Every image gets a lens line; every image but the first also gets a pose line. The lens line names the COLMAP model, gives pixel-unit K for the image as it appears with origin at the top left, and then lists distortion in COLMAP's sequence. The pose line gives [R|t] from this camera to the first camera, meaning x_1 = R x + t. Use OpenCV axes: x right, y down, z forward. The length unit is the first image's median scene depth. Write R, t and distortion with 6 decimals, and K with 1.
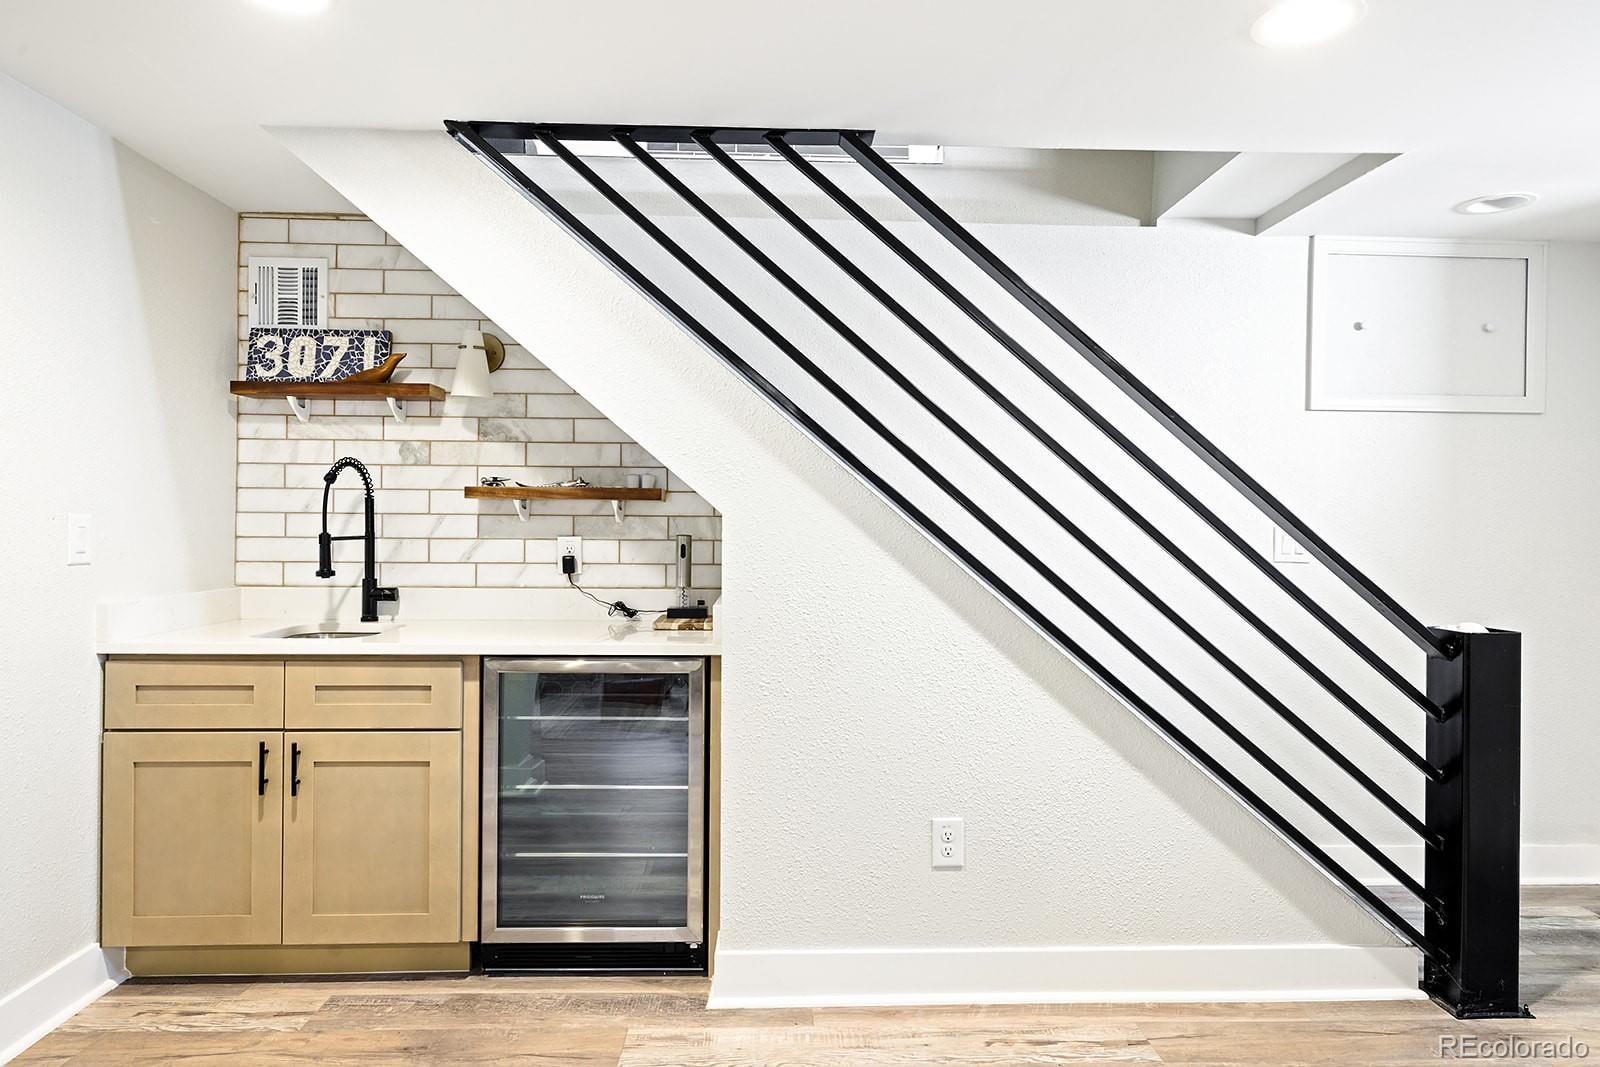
lens RADIAL K [[963.7, 0, 797.6], [0, 963.7, 525.0], [0, 0, 1]] dist [-0.001365, -0.001457]
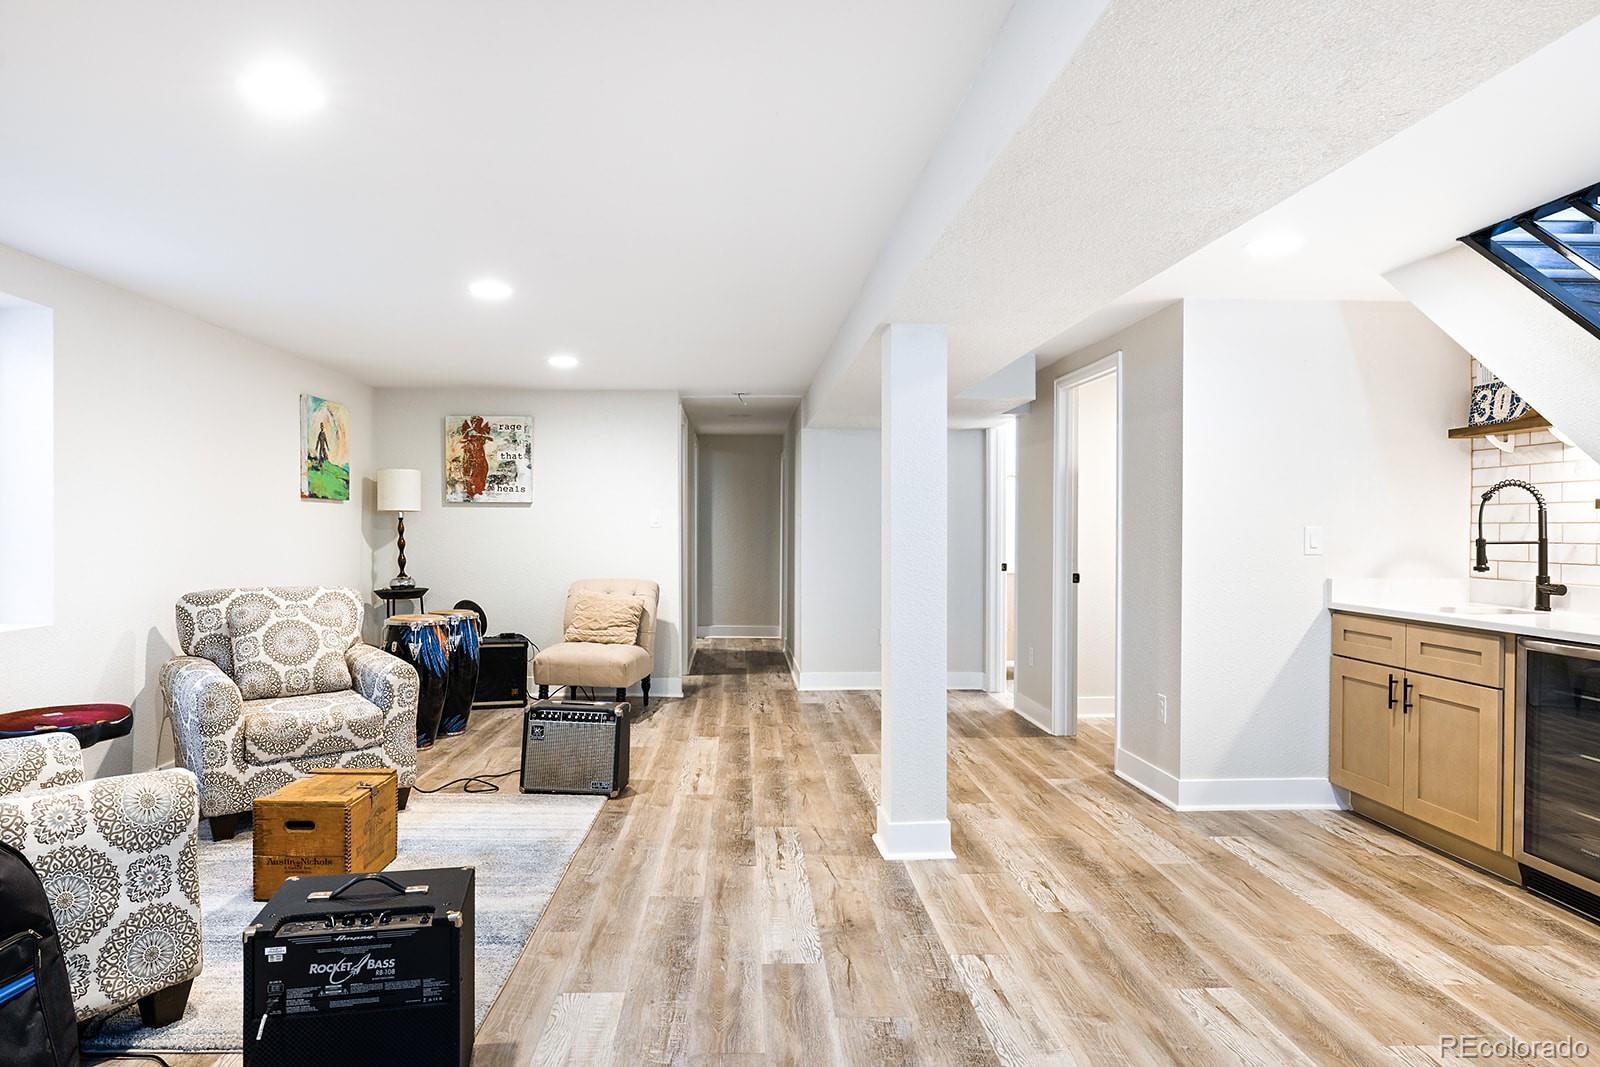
lens RADIAL K [[963.7, 0, 799.9], [0, 963.7, 531.0], [0, 0, 1]] dist [-0.001365, -0.001457]
pose [[0.030207, -0.003485, -0.999538, 0.909907], [-0.000624, 0.999994, -0.003506, 0.003977], [0.999543, 0.000730, 0.030204, 0.016266]]
